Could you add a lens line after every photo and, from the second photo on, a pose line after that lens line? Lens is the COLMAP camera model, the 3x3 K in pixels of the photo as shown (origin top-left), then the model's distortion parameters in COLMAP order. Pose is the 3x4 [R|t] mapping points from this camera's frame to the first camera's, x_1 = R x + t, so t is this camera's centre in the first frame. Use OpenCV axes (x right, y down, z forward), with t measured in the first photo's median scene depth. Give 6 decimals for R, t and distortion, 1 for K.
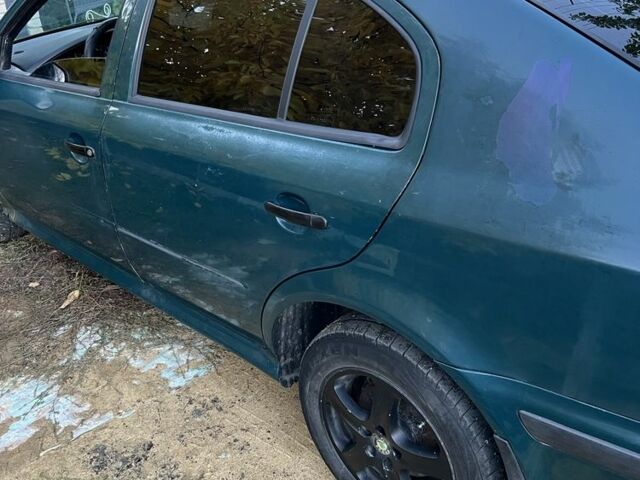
lens RADIAL K [[717.2, 0, 319.3], [0, 717.2, 240.9], [0, 0, 1]] dist [0.007239, 0.000000]
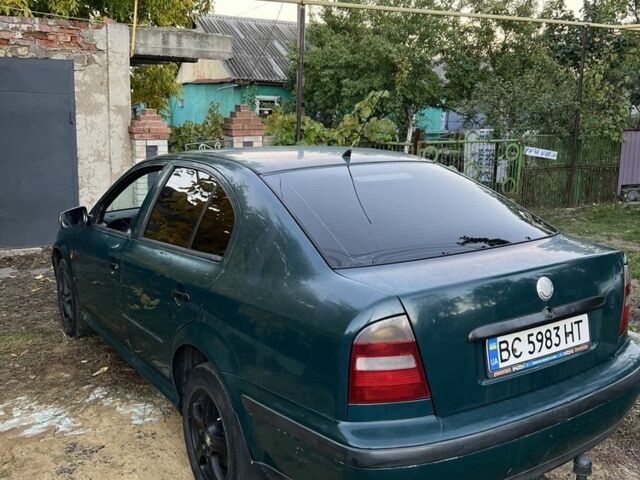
lens RADIAL K [[717.2, 0, 320.3], [0, 717.2, 239.3], [0, 0, 1]] dist [0.007239, 0.000000]
pose [[0.968251, 0.112781, -0.223092, 0.482351], [-0.174627, 0.943743, -0.280811, 0.191384], [0.178872, 0.310853, 0.933475, -0.492344]]
